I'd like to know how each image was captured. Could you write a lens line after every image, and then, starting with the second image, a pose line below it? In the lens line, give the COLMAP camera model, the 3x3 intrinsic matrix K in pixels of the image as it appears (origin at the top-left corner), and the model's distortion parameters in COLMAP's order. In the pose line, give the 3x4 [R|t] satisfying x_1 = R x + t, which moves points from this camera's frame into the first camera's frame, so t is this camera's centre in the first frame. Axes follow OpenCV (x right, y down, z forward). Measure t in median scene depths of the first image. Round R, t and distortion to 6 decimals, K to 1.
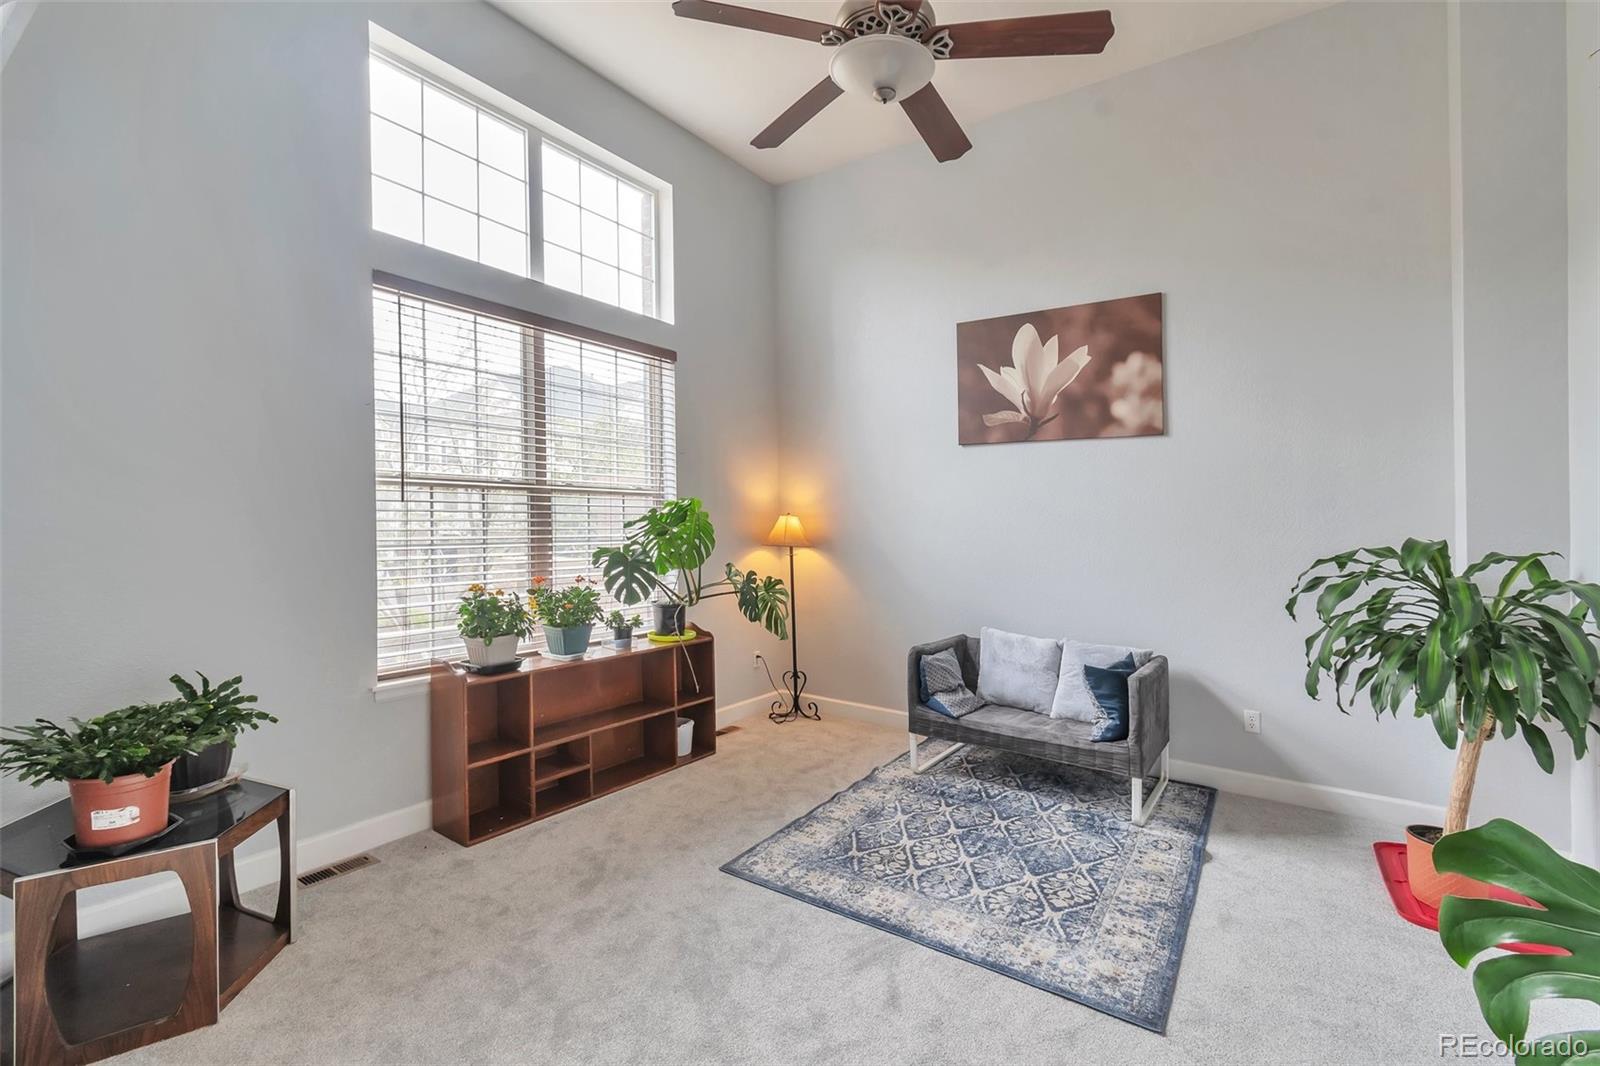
lens RADIAL K [[703.7, 0, 815.8], [0, 703.7, 500.7], [0, 0, 1]] dist [0.006517, -0.002989]
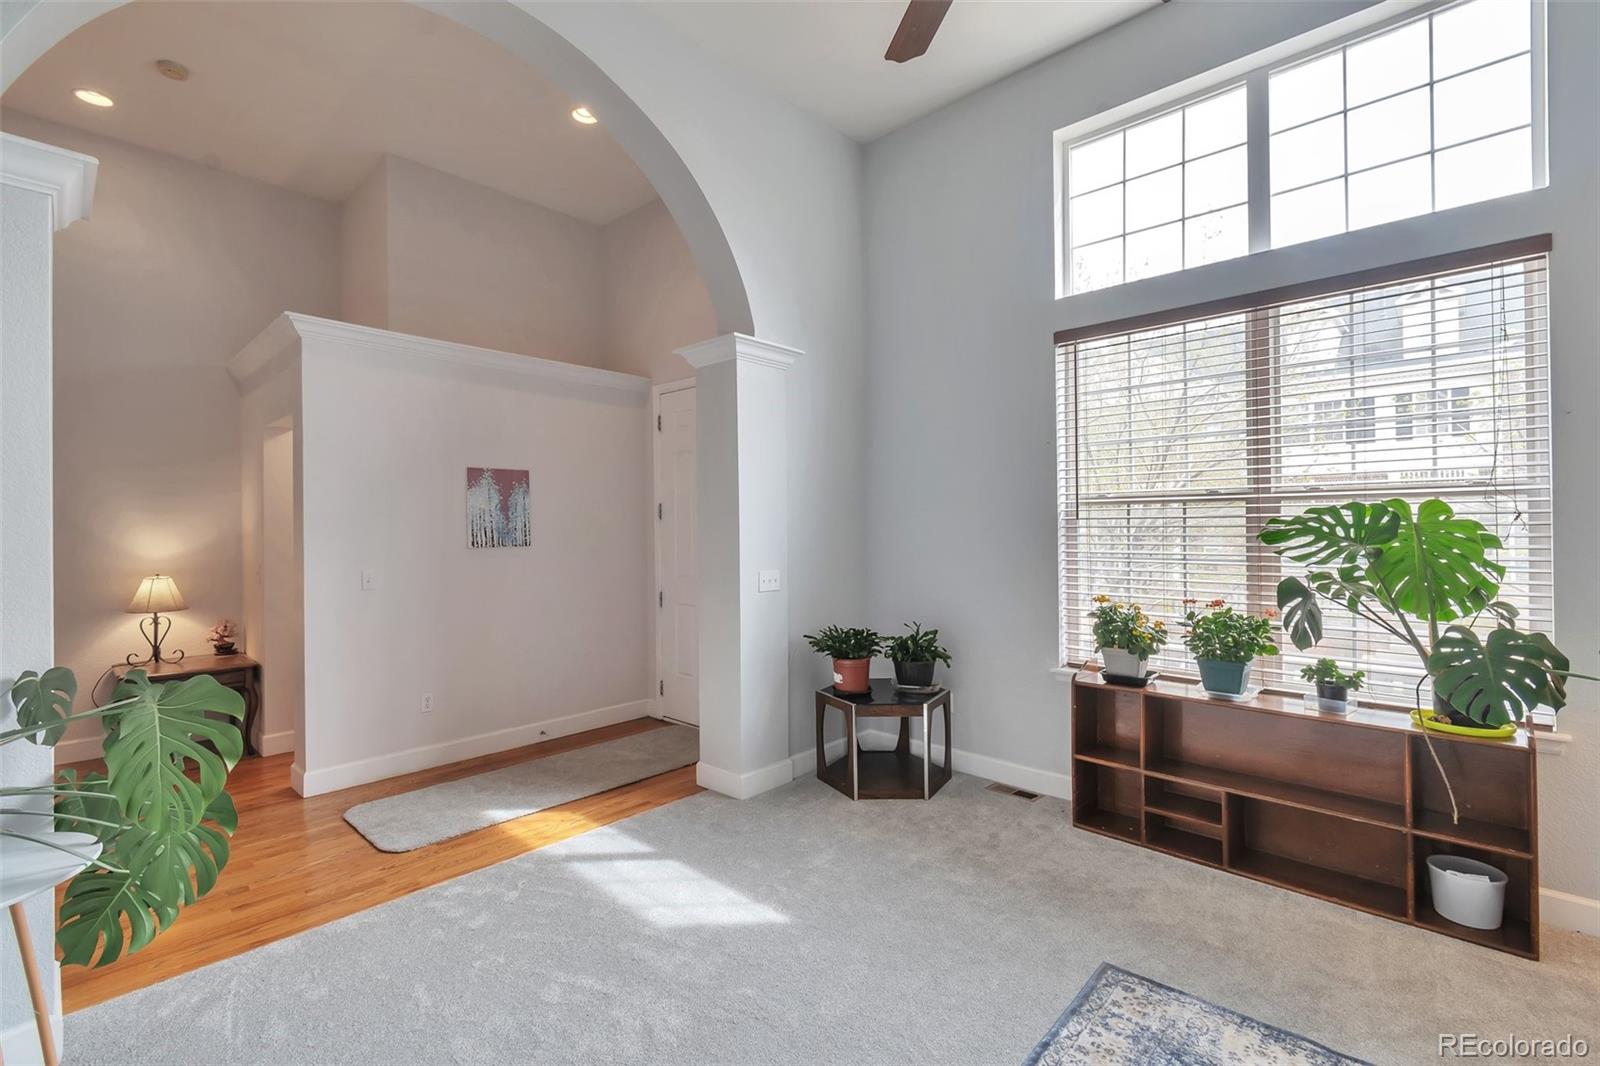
lens RADIAL K [[703.7, 0, 798.9], [0, 703.7, 540.4], [0, 0, 1]] dist [0.006517, -0.002989]
pose [[-0.141167, 0.004730, -0.989975, 0.551275], [0.028414, 0.999596, 0.000724, 0.018446], [0.989578, -0.028027, -0.141244, 0.600618]]
